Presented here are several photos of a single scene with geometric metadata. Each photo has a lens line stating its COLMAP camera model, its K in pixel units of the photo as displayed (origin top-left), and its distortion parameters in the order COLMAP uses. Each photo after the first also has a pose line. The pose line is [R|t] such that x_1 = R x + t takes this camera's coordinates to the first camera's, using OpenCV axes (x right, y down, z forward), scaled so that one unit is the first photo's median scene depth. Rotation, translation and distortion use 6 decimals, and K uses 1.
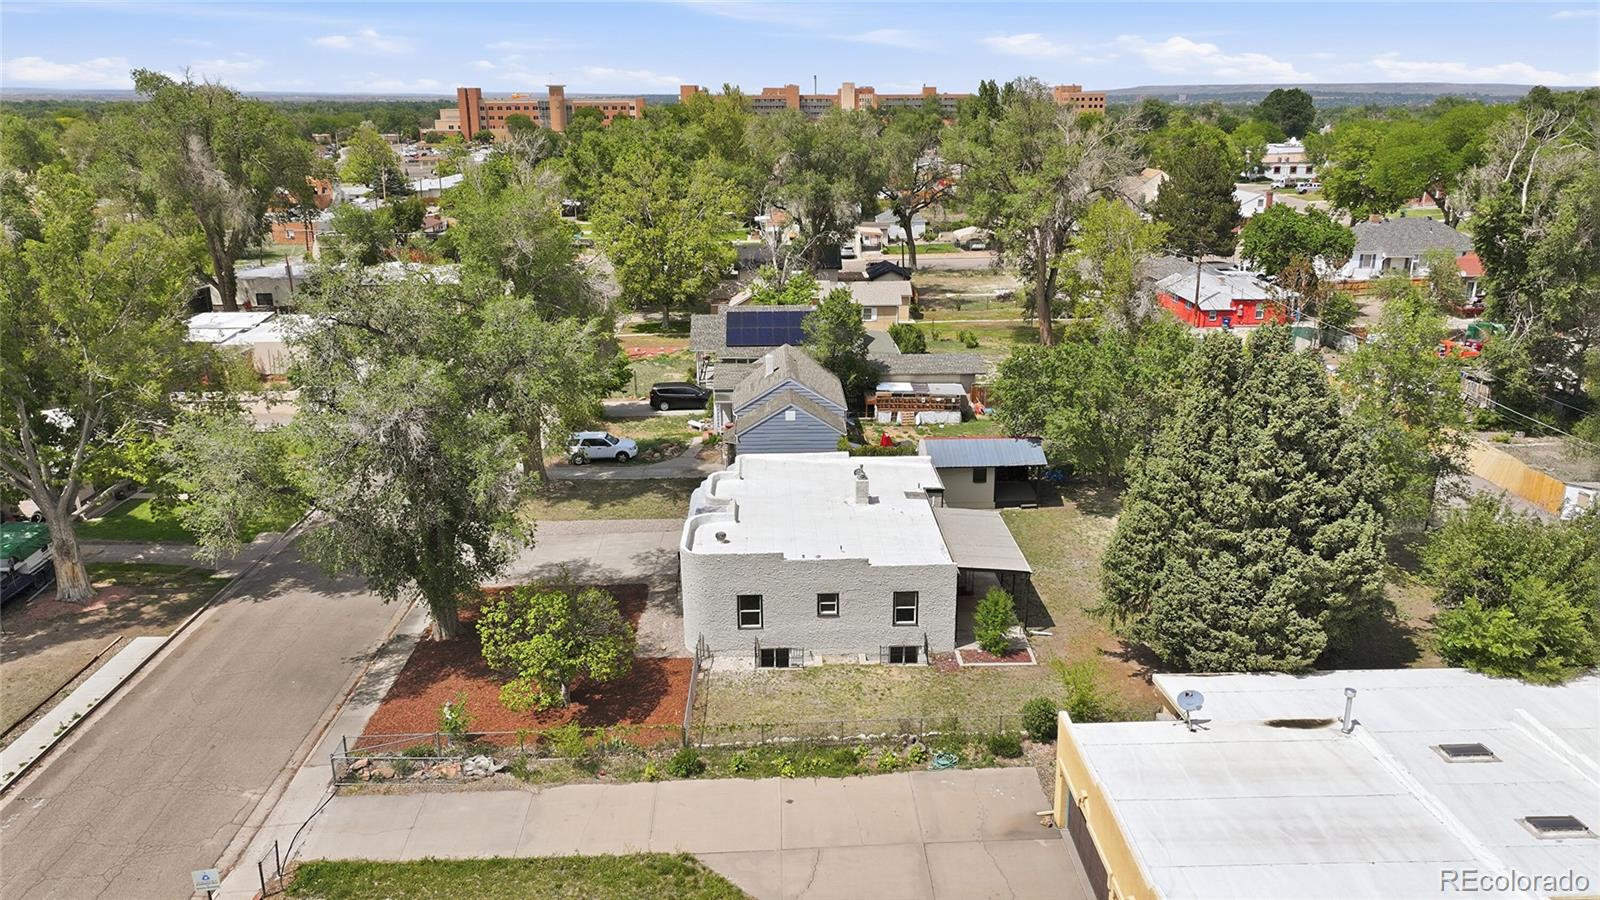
lens RADIAL K [[1131.0, 0, 803.4], [0, 1131.0, 455.3], [0, 0, 1]] dist [0.005139, -0.000485]
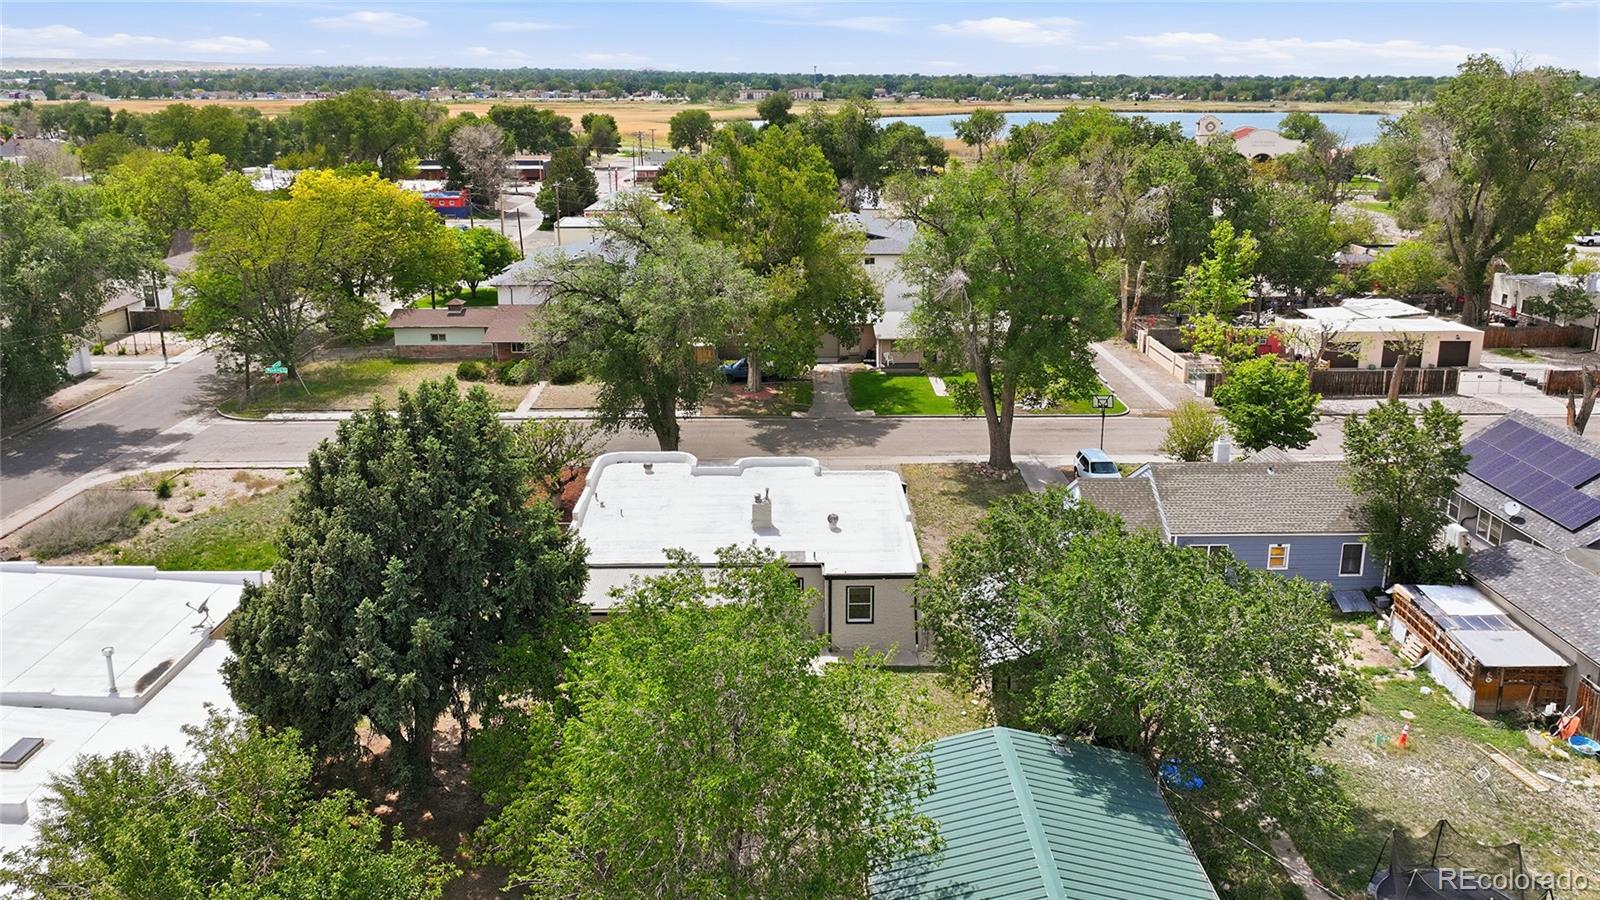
lens RADIAL K [[1131.0, 0, 805.1], [0, 1131.0, 451.0], [0, 0, 1]] dist [0.005139, -0.000485]
pose [[-0.016785, 0.310847, -0.950312, 1.029903], [-0.305153, 0.903507, 0.300927, -0.341907], [0.952155, 0.295041, 0.079691, 1.089961]]
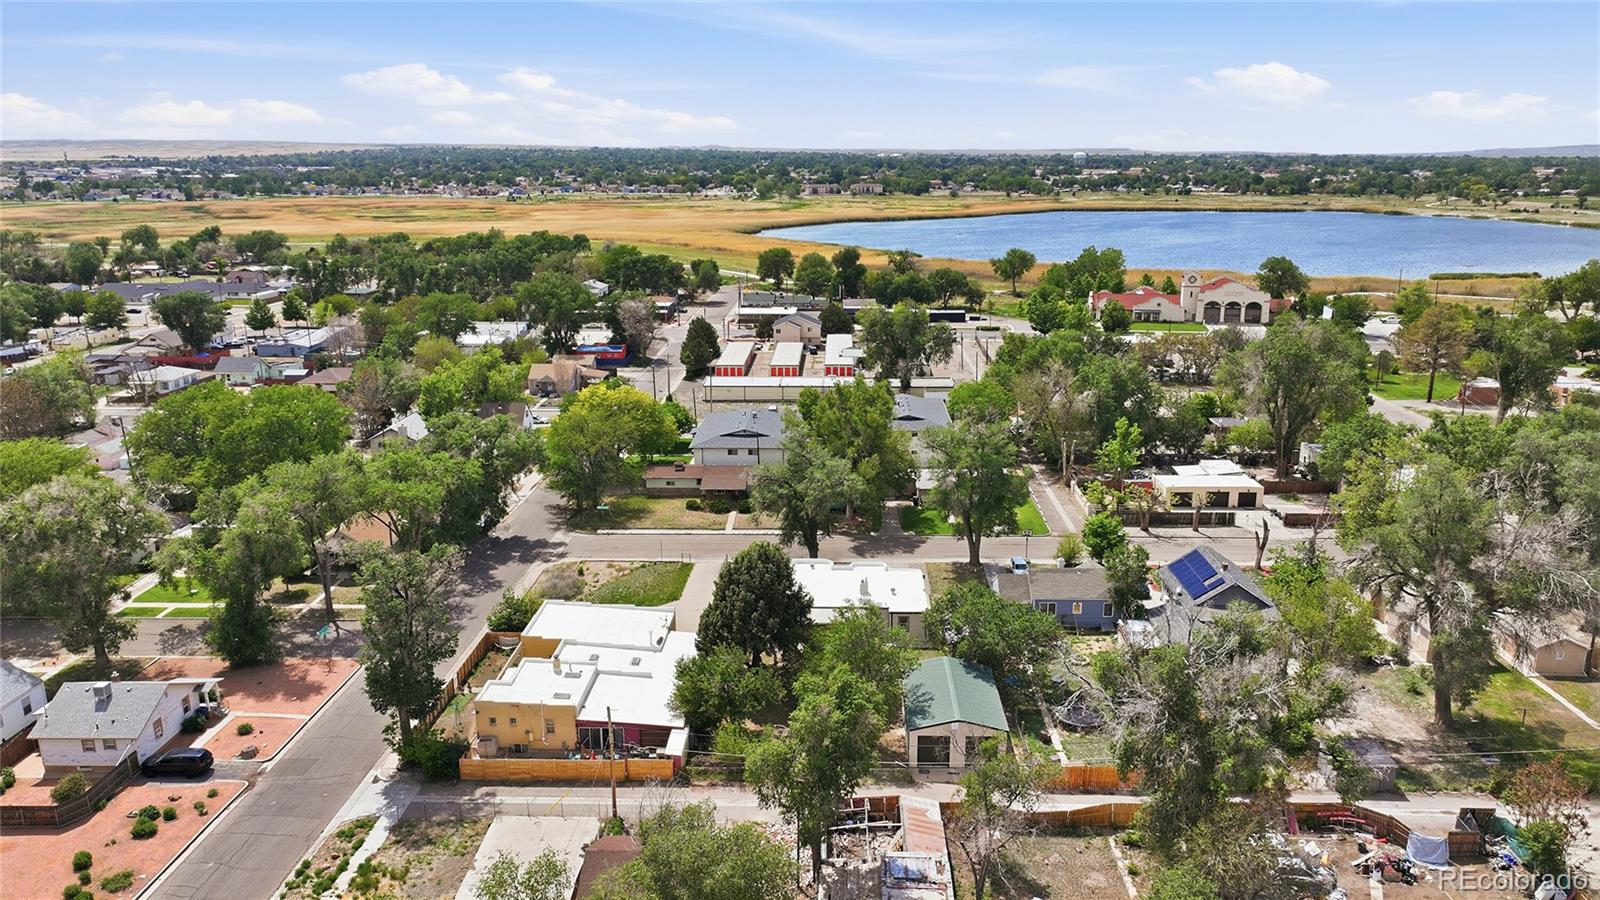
lens RADIAL K [[1131.0, 0, 830.6], [0, 1131.0, 455.3], [0, 0, 1]] dist [0.005139, -0.000485]
pose [[-0.045729, 0.257372, -0.965230, 2.469036], [-0.307682, 0.915638, 0.258725, -0.881791], [0.950390, 0.308815, 0.037317, 0.890438]]
